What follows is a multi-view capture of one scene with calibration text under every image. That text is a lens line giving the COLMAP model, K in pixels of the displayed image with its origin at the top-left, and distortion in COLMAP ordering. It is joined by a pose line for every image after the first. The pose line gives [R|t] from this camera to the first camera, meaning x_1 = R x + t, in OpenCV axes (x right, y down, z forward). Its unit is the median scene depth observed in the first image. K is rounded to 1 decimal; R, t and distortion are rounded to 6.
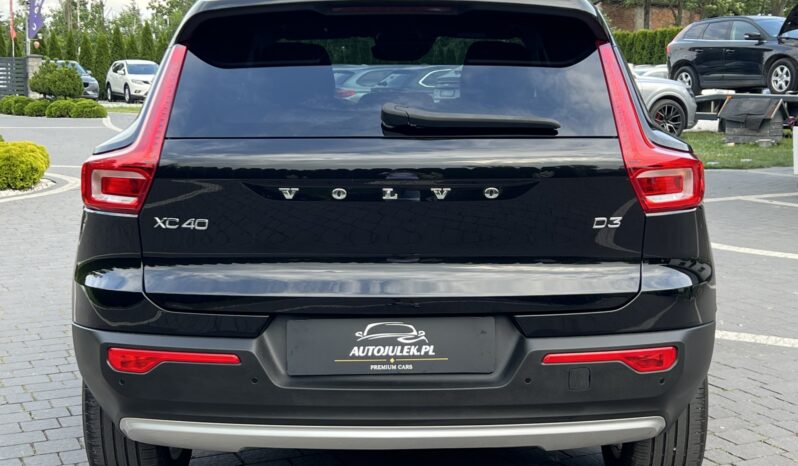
lens RADIAL K [[1191.0, 0, 397.2], [0, 1191.0, 234.2], [0, 0, 1]] dist [0.155682, 0.000000]
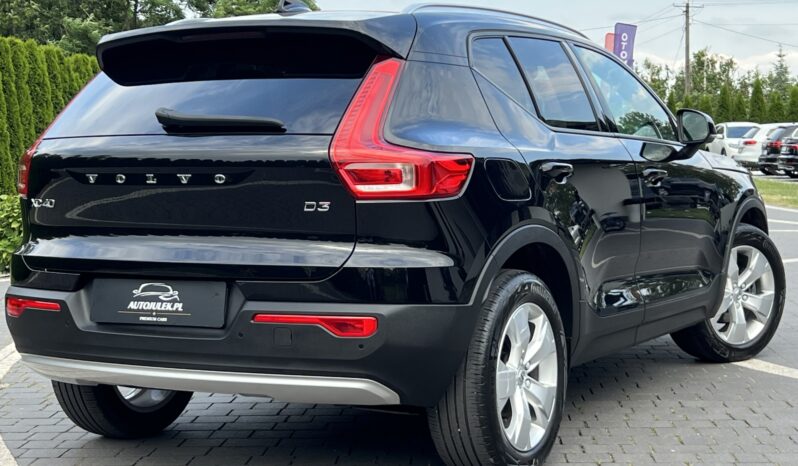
lens RADIAL K [[1380.2, 0, 394.7], [0, 1380.2, 240.6], [0, 0, 1]] dist [0.052854, 0.000000]
pose [[0.884617, 0.025841, -0.465602, 0.882934], [-0.054188, 0.997396, -0.047600, 0.084739], [0.463159, 0.067338, 0.883713, -0.159071]]
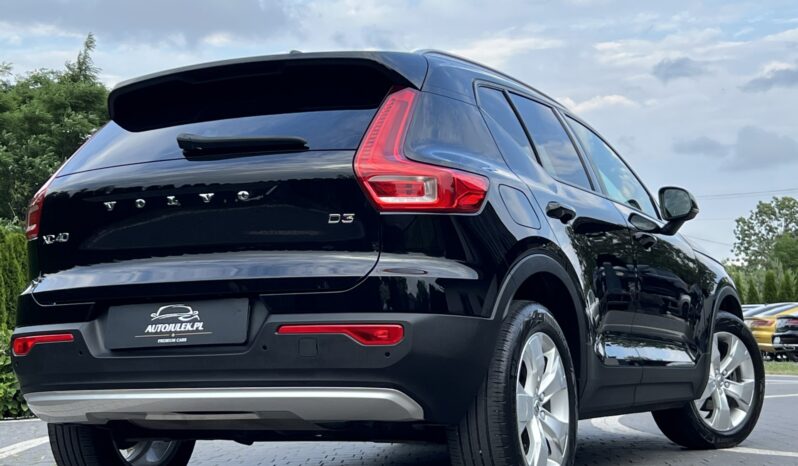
lens RADIAL K [[1380.2, 0, 404.2], [0, 1380.2, 230.6], [0, 0, 1]] dist [0.052854, 0.000000]
pose [[0.909944, -0.050526, -0.411643, 0.803955], [-0.037356, 0.978531, -0.202684, 0.280162], [0.413046, 0.199808, 0.888521, -0.189921]]
